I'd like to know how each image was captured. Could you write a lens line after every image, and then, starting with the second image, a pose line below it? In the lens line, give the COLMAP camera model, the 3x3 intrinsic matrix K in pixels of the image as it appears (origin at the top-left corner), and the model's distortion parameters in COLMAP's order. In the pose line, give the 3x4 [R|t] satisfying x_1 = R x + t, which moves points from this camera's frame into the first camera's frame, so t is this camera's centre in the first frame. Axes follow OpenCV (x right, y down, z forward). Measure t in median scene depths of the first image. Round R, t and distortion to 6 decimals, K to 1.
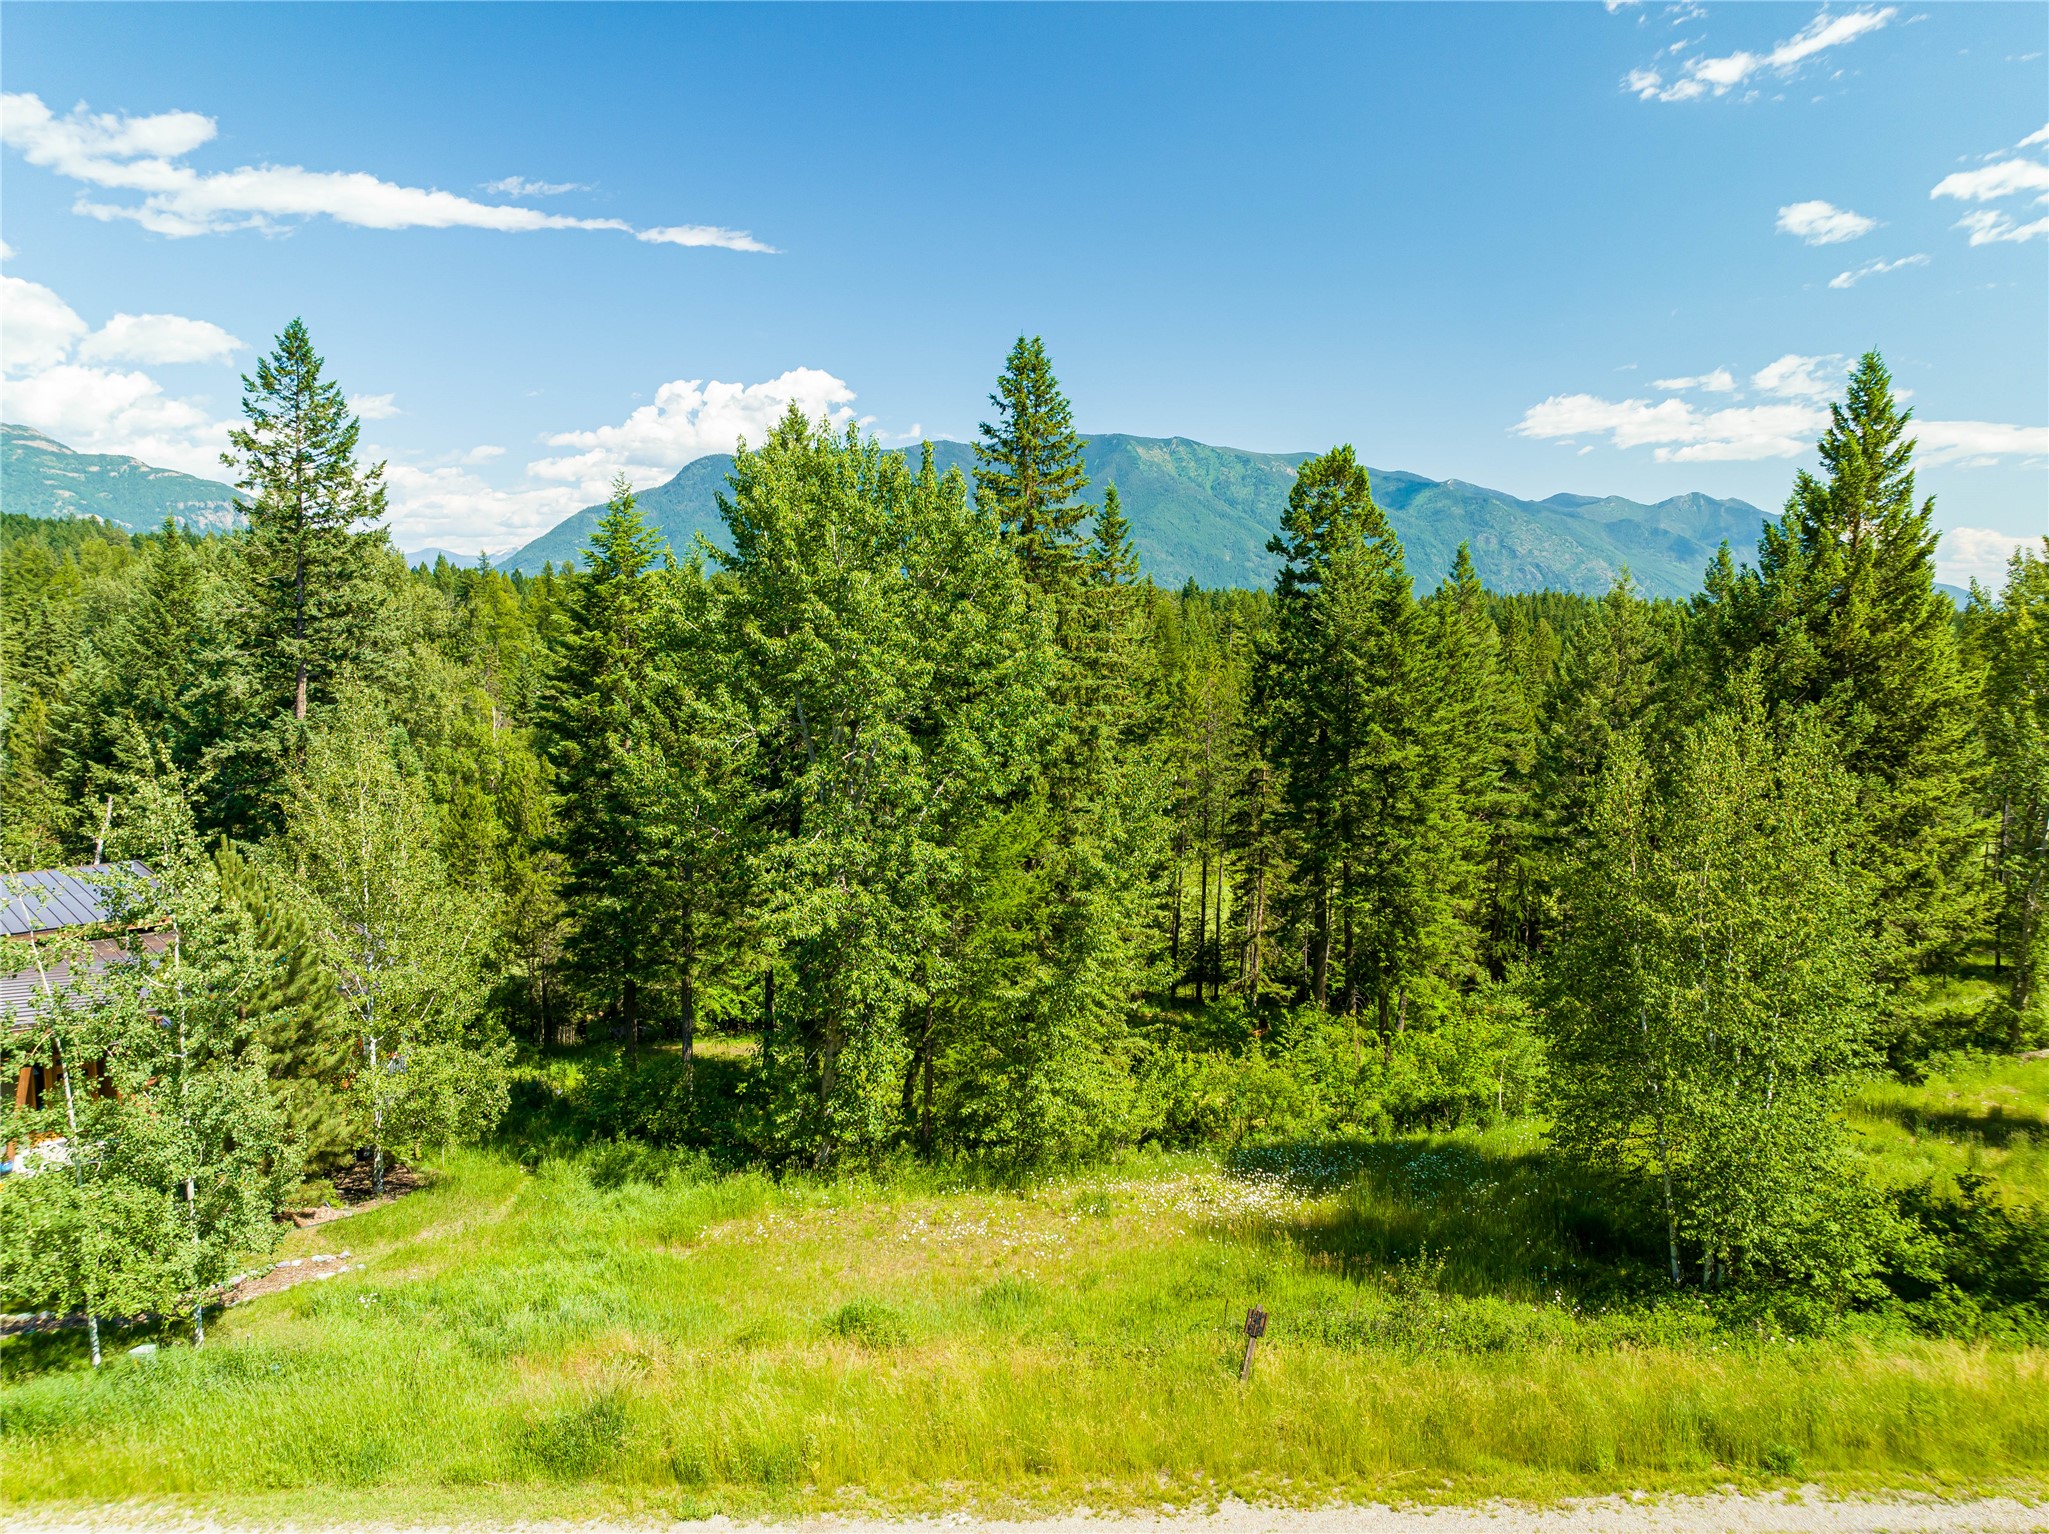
lens RADIAL K [[1437.8, 0, 1020.8], [0, 1437.8, 751.2], [0, 0, 1]] dist [-0.056240, 0.027835]
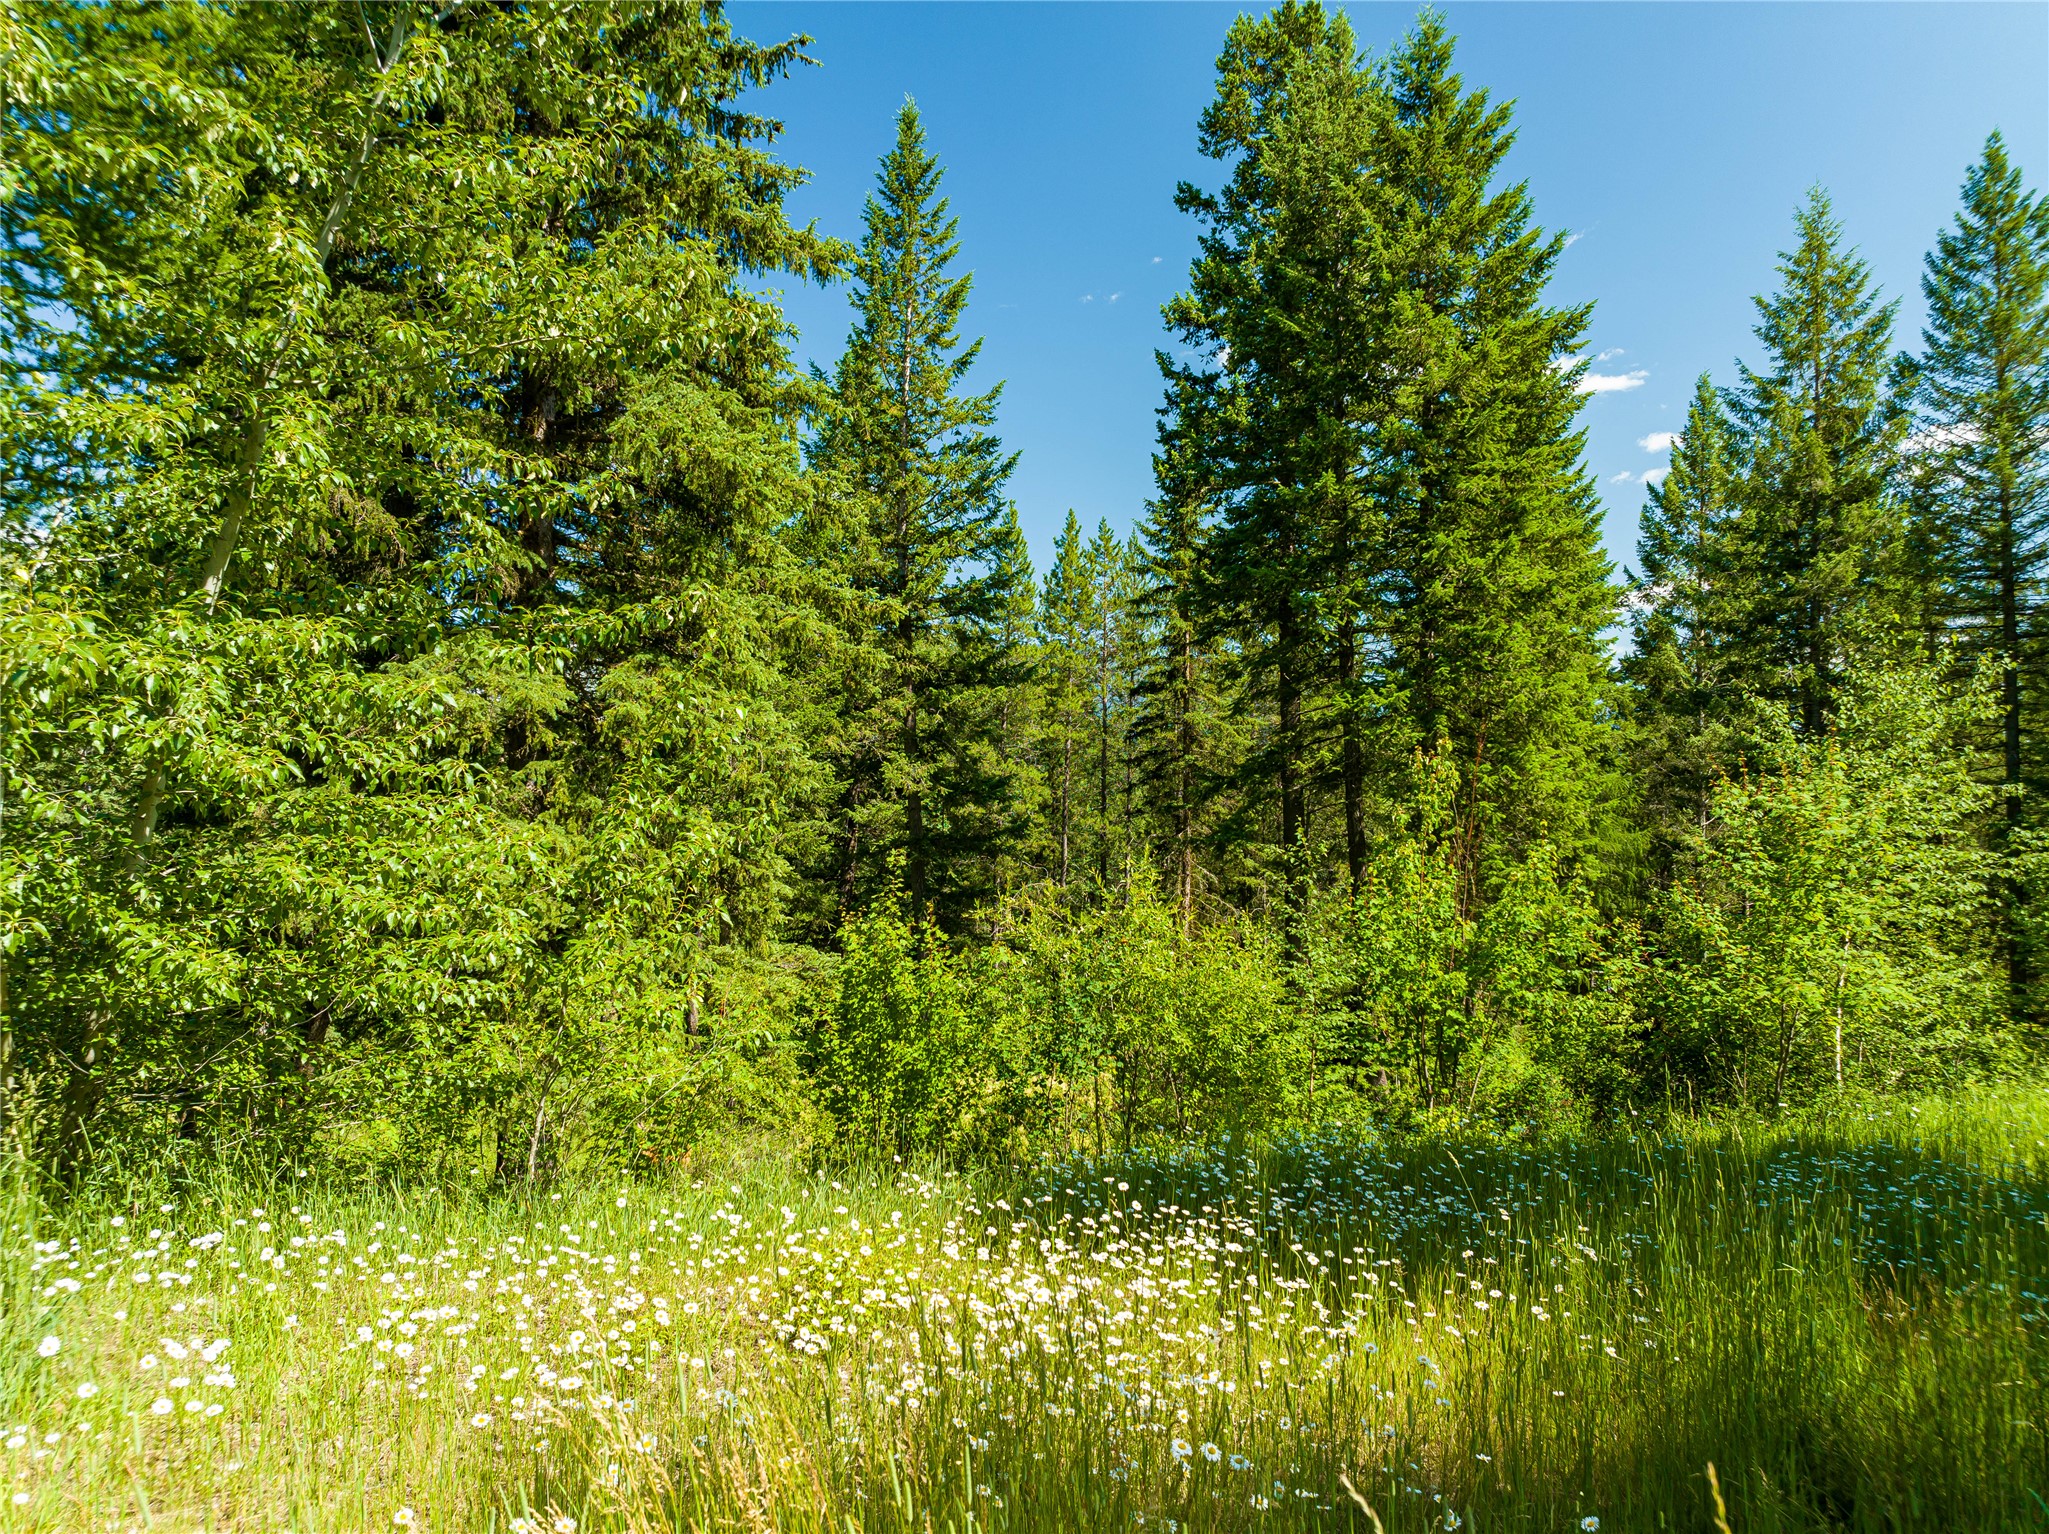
lens RADIAL K [[1437.8, 0, 1019.9], [0, 1437.8, 776.8], [0, 0, 1]] dist [-0.056240, 0.027835]
pose [[0.999126, -0.002847, 0.041696, 0.130144], [0.007946, 0.992417, -0.122657, 0.237092], [-0.041031, 0.122881, 0.991573, 0.717375]]
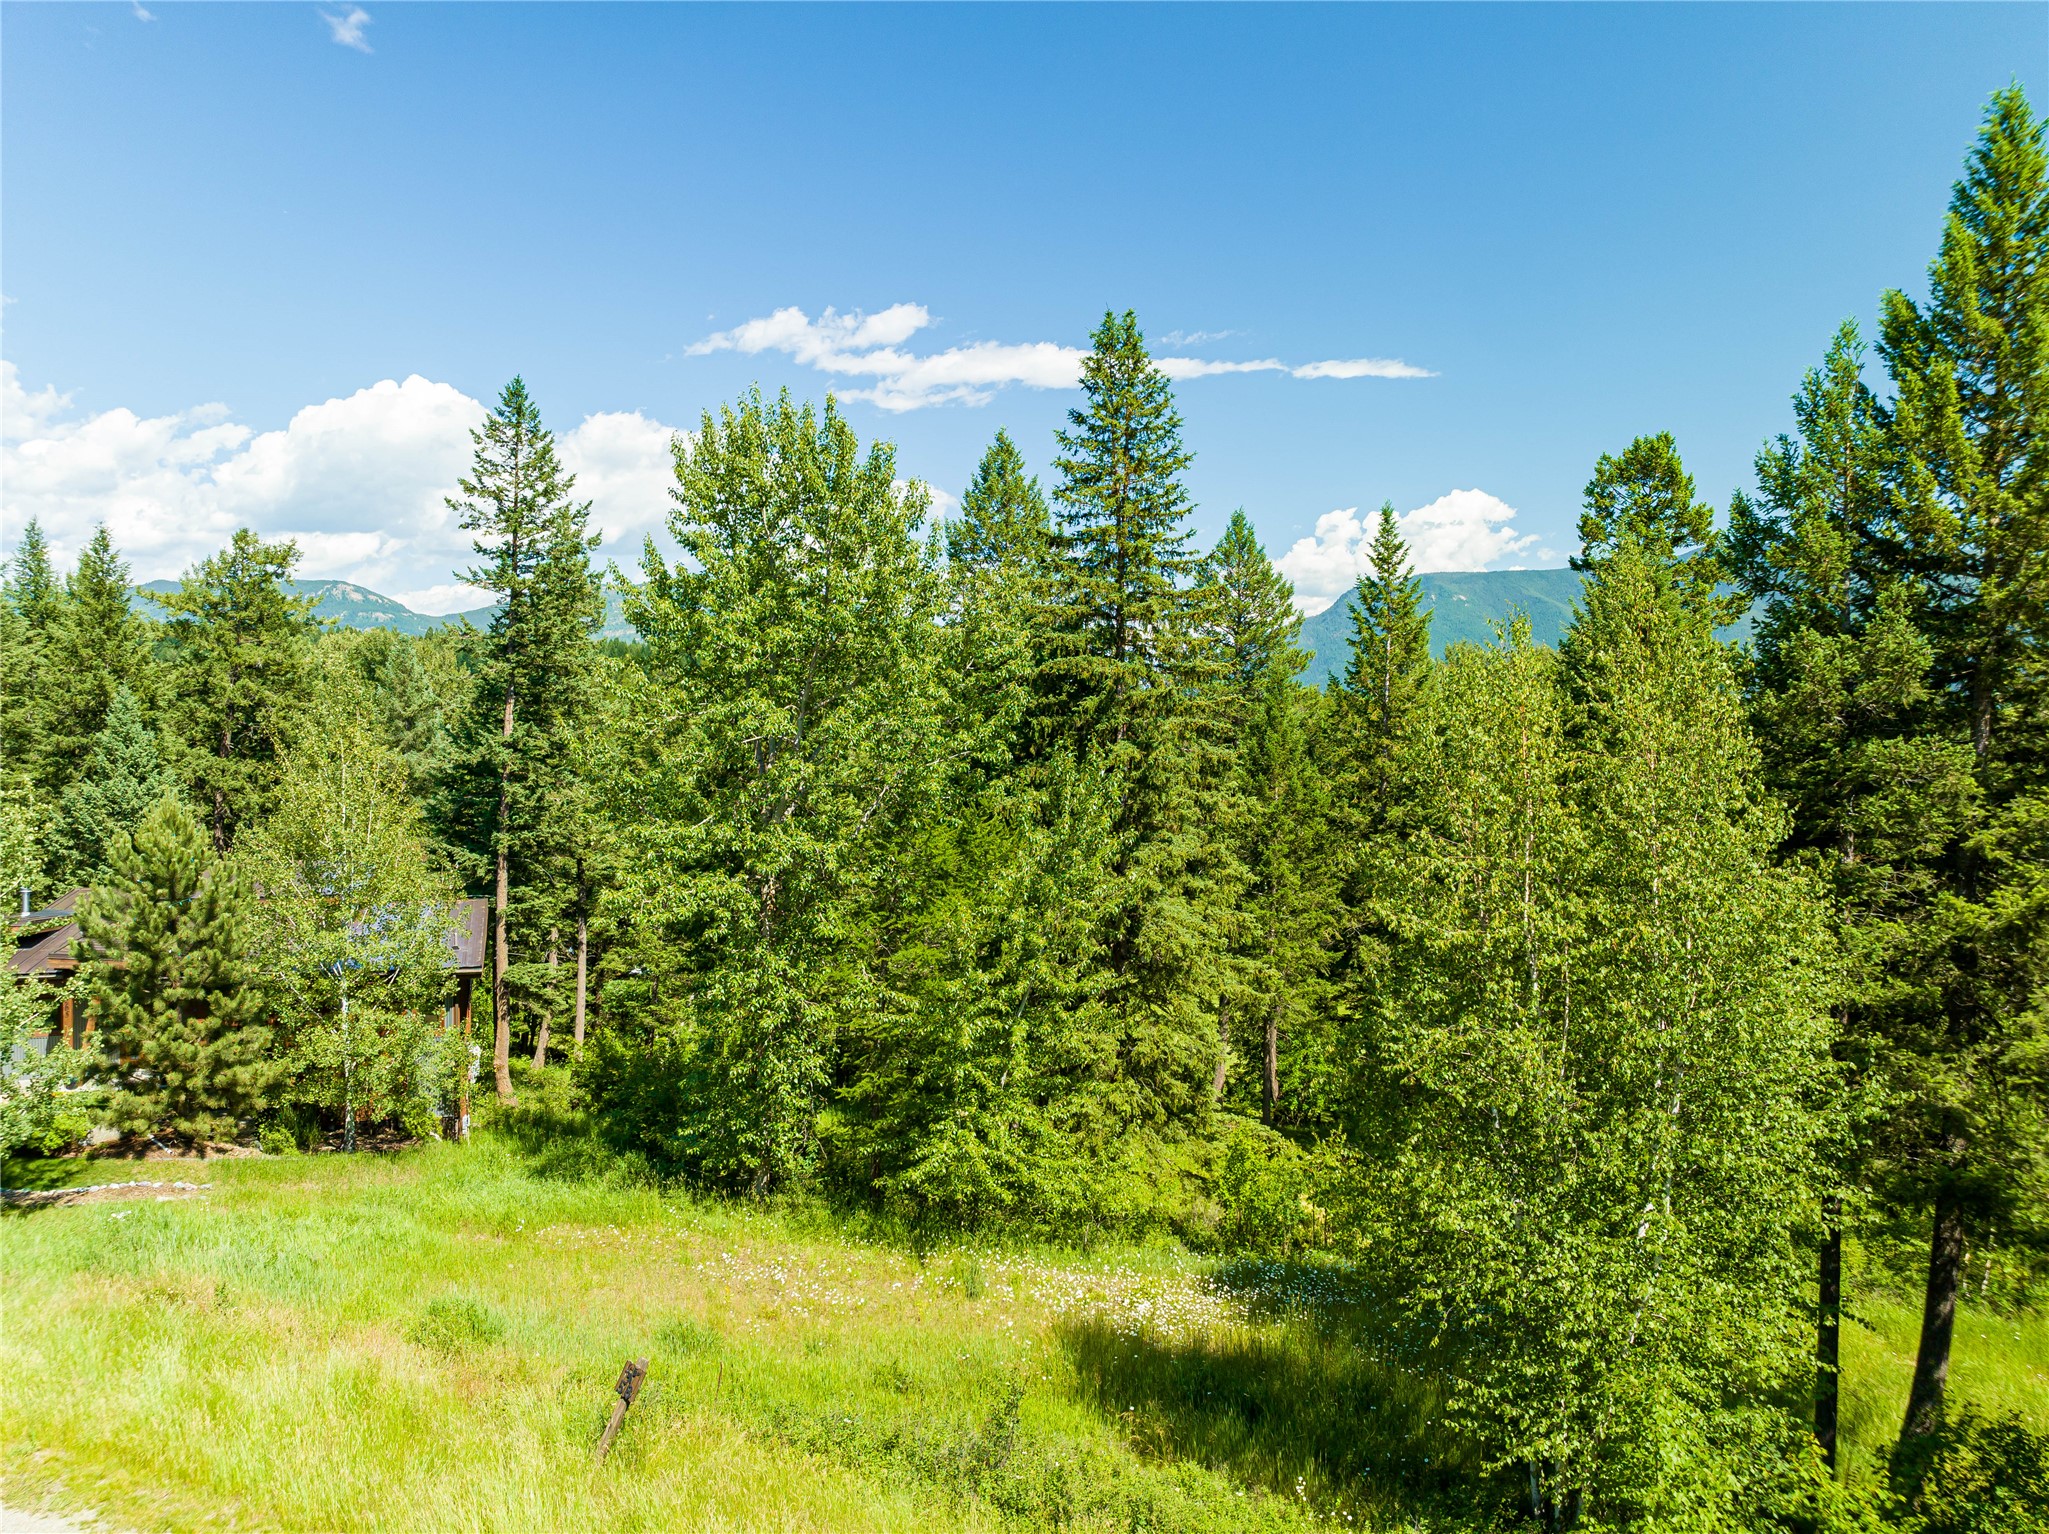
lens RADIAL K [[1437.8, 0, 1023.1], [0, 1437.8, 762.3], [0, 0, 1]] dist [-0.056240, 0.027835]
pose [[0.900083, 0.009894, -0.435606, 0.379854], [-0.044961, 0.996514, -0.070267, 0.064644], [0.433392, 0.082832, 0.897391, 0.211538]]
